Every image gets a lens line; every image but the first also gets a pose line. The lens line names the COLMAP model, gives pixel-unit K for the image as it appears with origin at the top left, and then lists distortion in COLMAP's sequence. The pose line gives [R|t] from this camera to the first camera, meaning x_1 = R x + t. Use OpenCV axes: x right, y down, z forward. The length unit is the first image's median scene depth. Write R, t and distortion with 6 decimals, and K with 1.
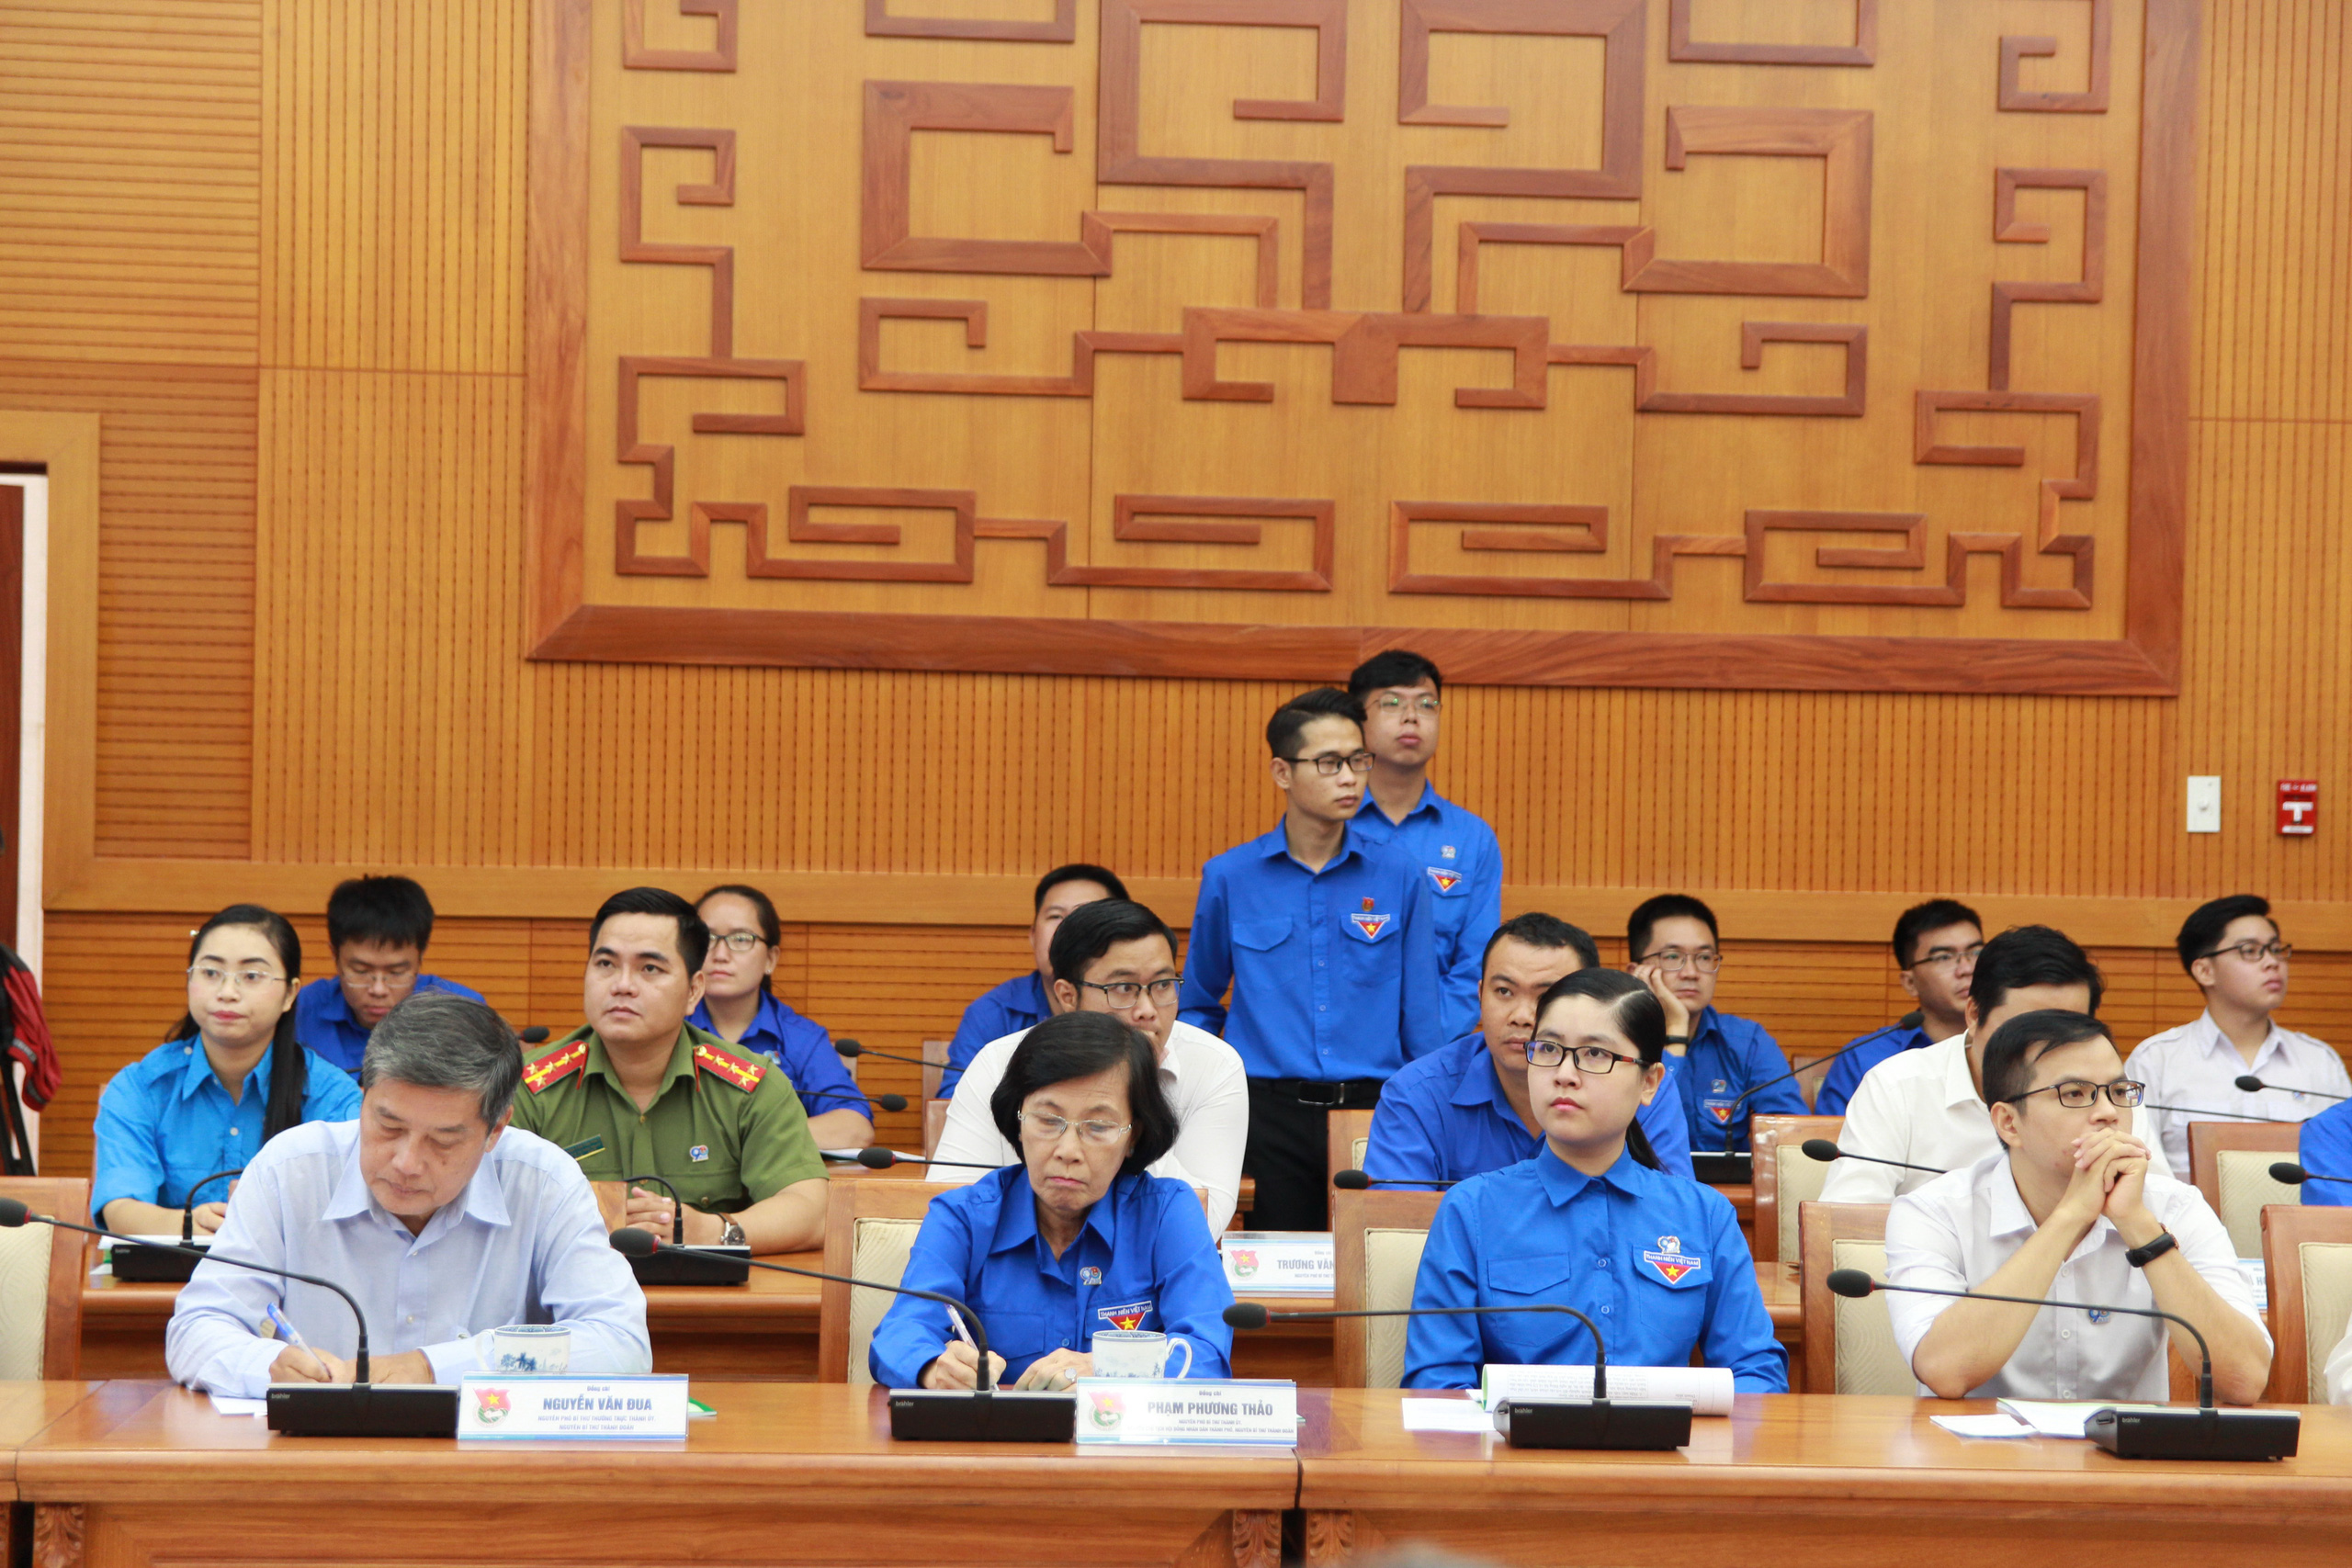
lens RADIAL K [[3547.4, 0, 1176.2], [0, 3547.4, 776.3], [0, 0, 1]] dist [-0.058889, 0.000000]
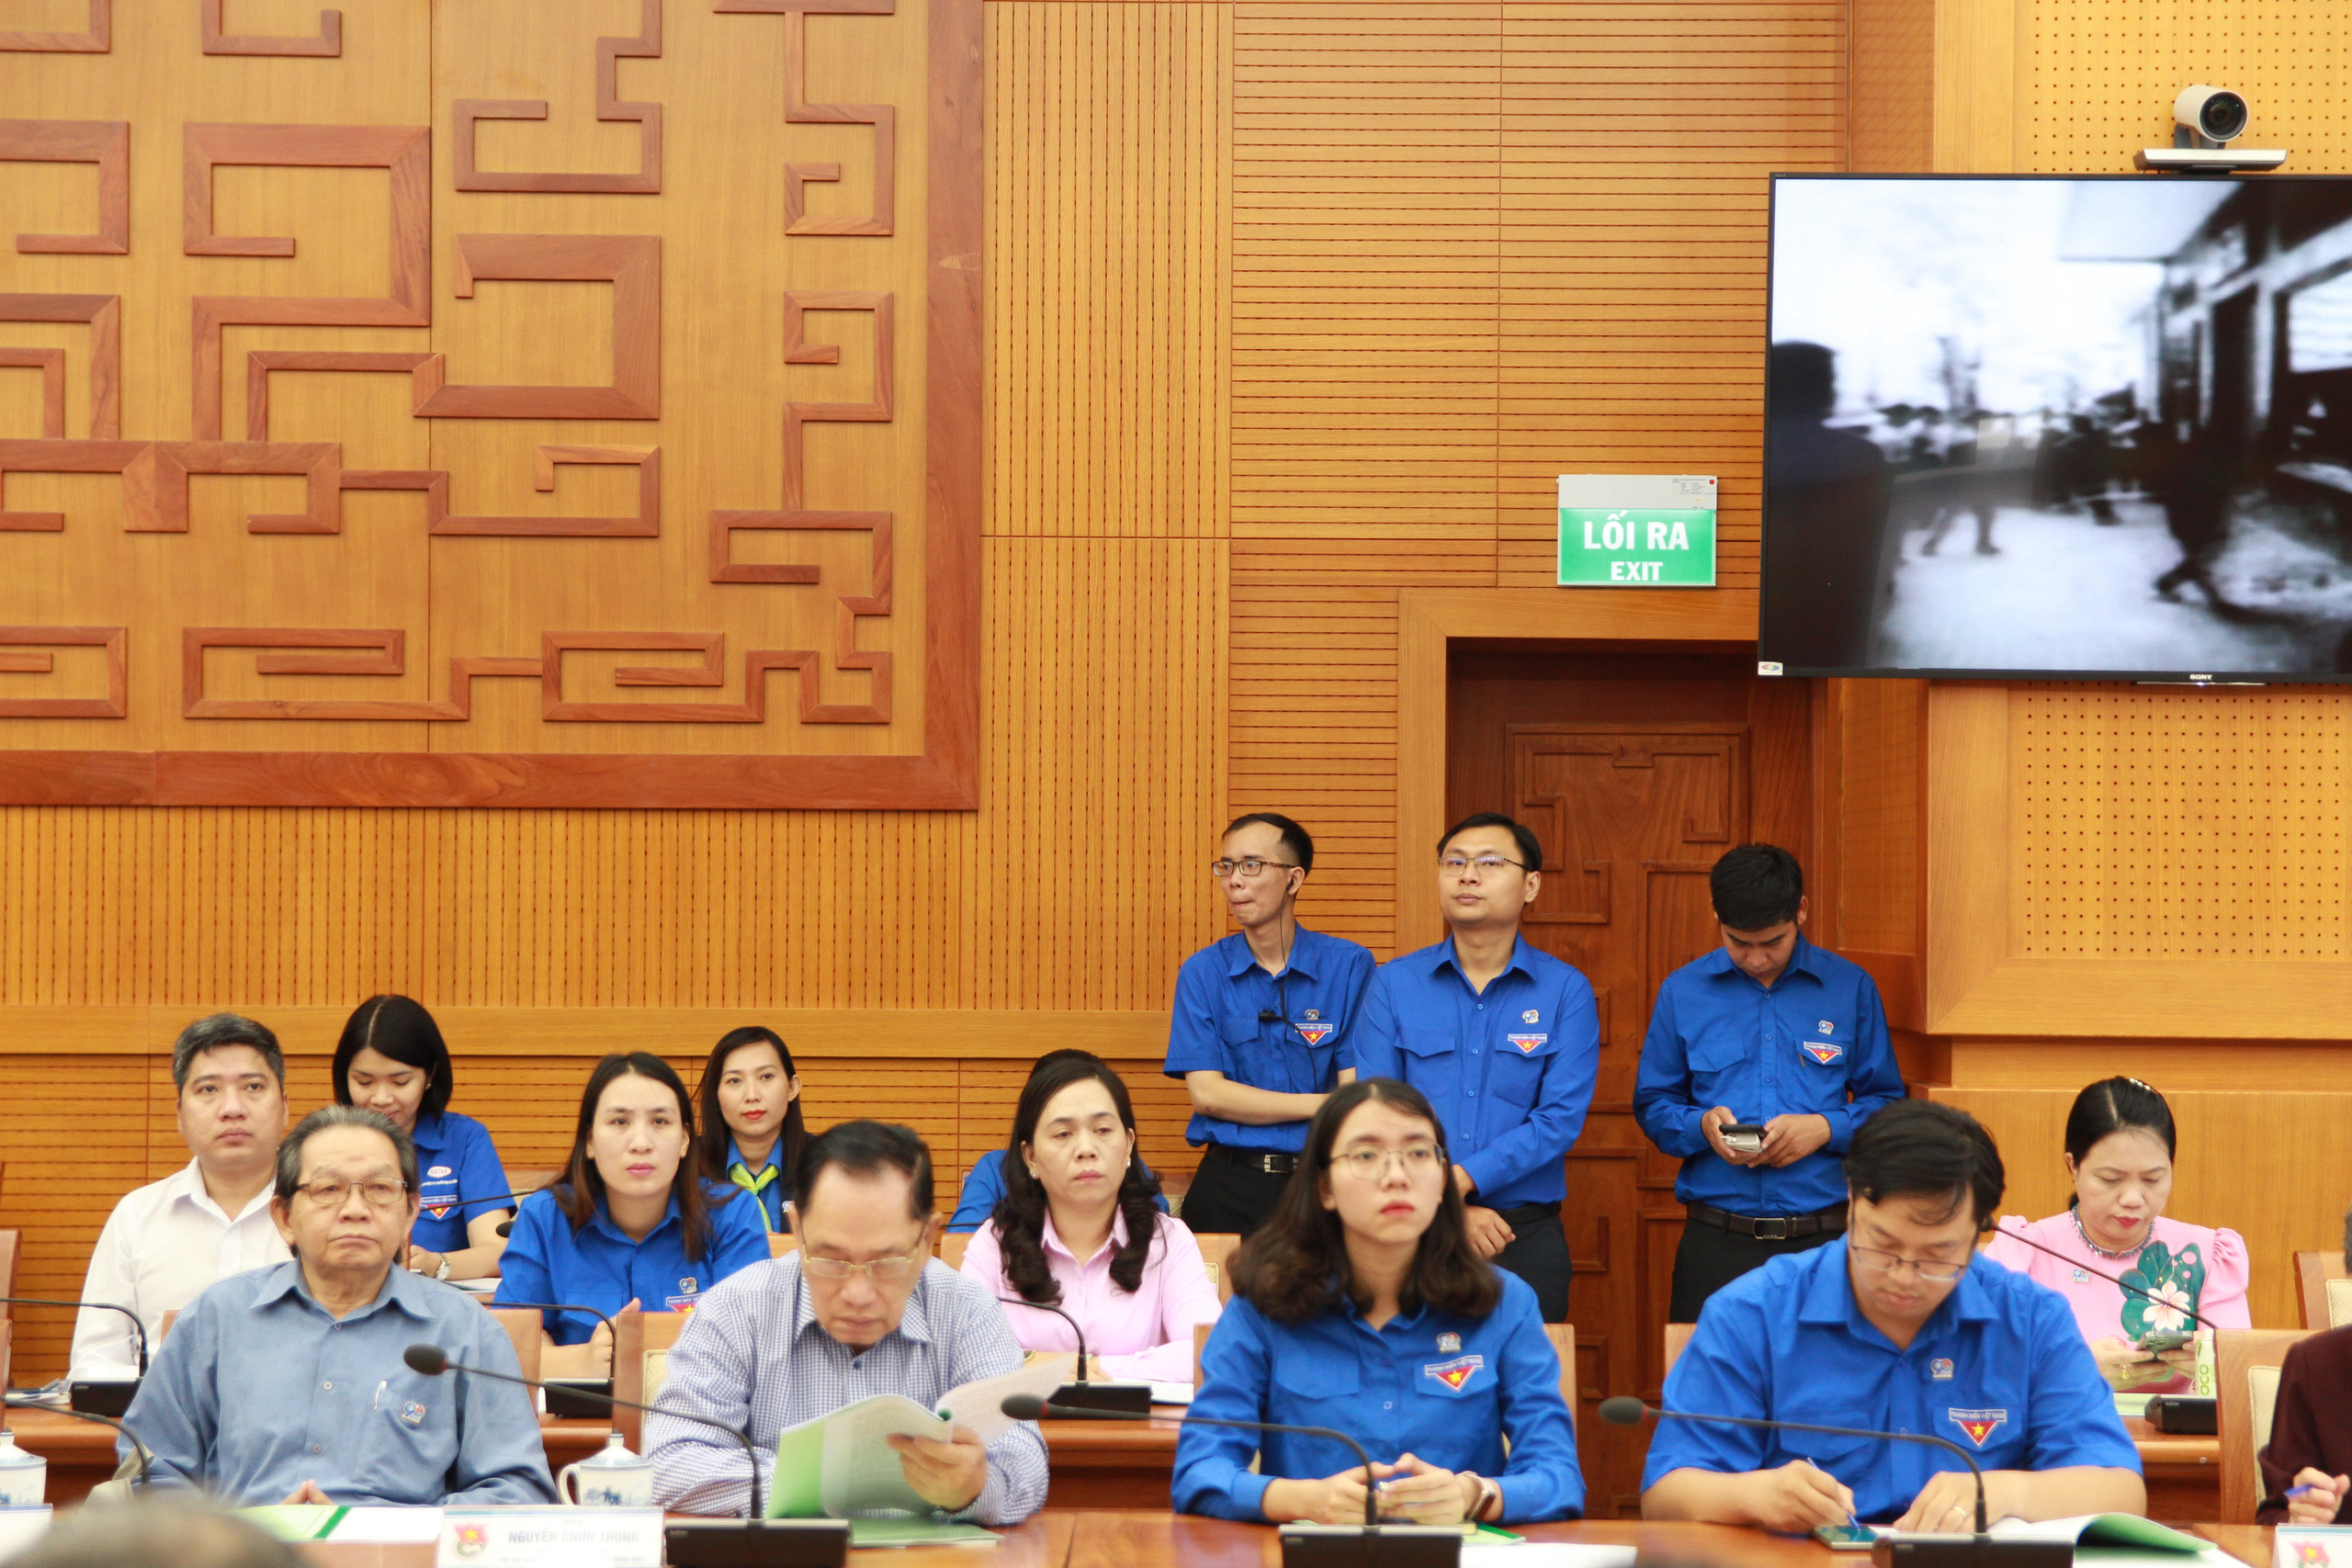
lens RADIAL K [[3547.4, 0, 1182.1], [0, 3547.4, 791.7], [0, 0, 1]] dist [-0.058889, 0.000000]
pose [[0.999959, -0.000768, -0.009062, 0.353225], [0.000465, 0.999442, -0.033406, 0.004865], [0.009083, 0.033400, 0.999401, -0.011012]]
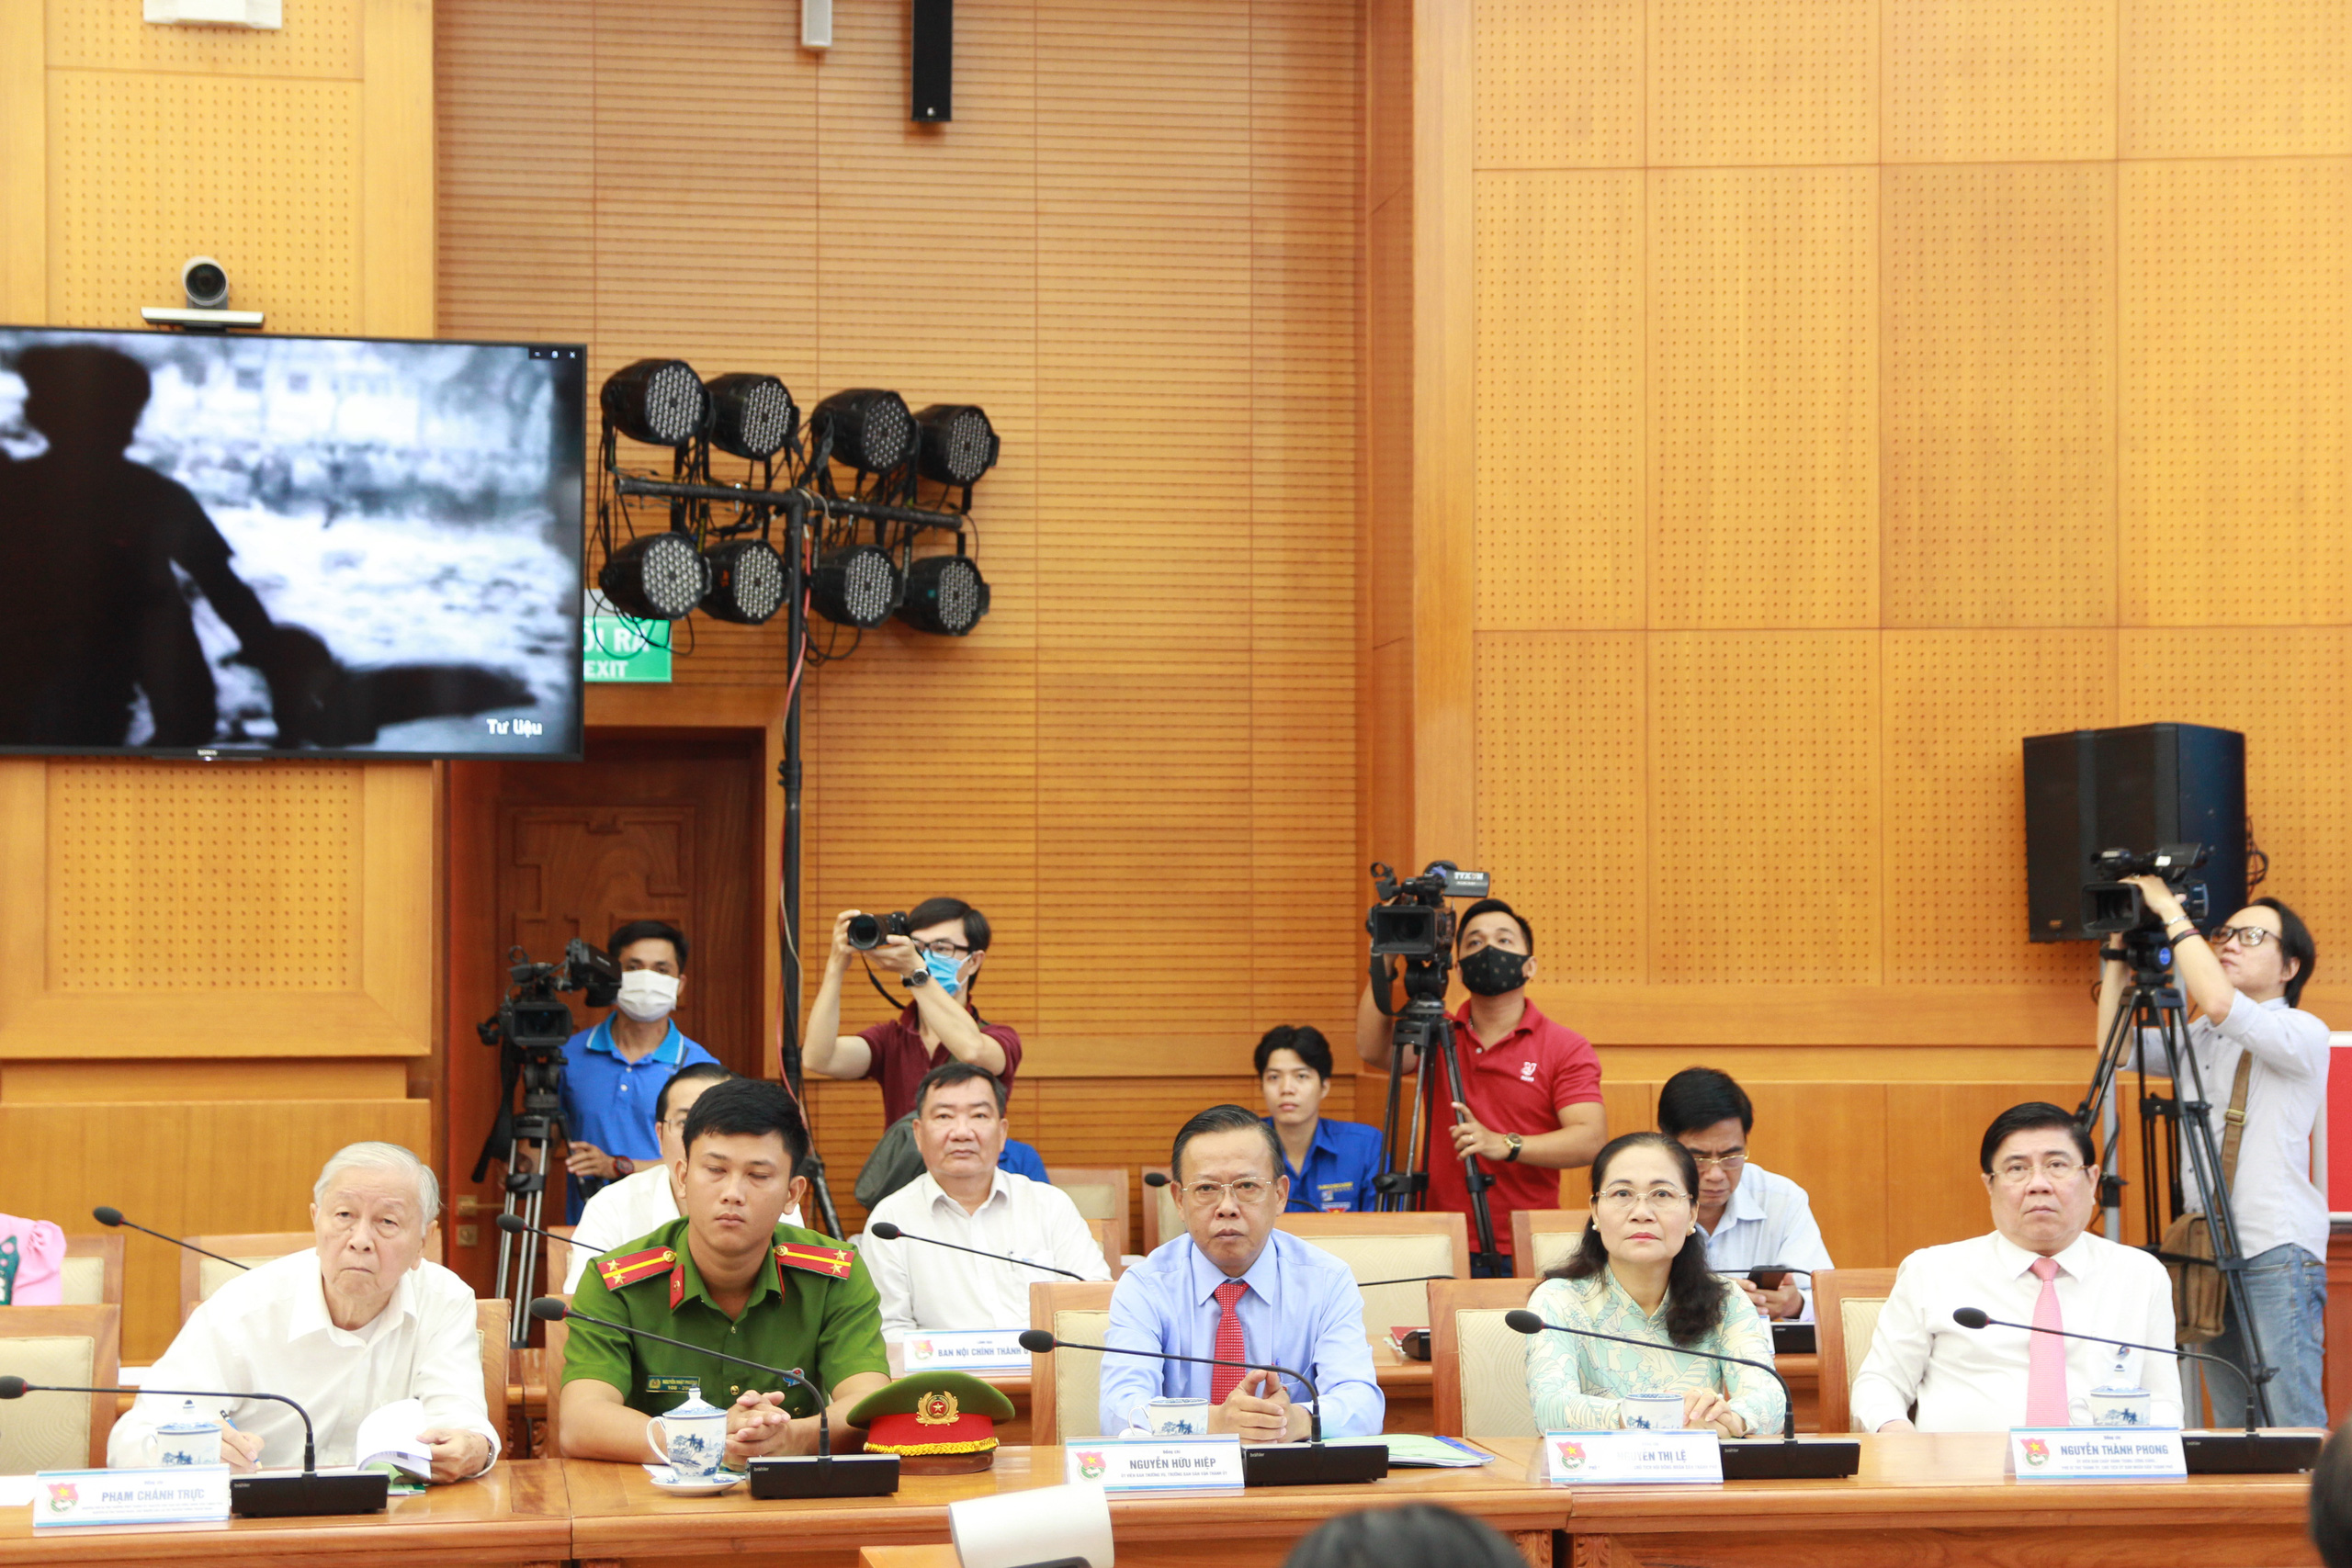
lens RADIAL K [[2851.9, 0, 1176.6], [0, 2851.9, 803.4], [0, 0, 1]] dist [0.107044, 0.000000]
pose [[0.994612, -0.003494, 0.103609, 0.629424], [0.008615, 0.998761, -0.049014, 0.005845], [-0.103310, 0.049642, 0.993410, -0.011493]]
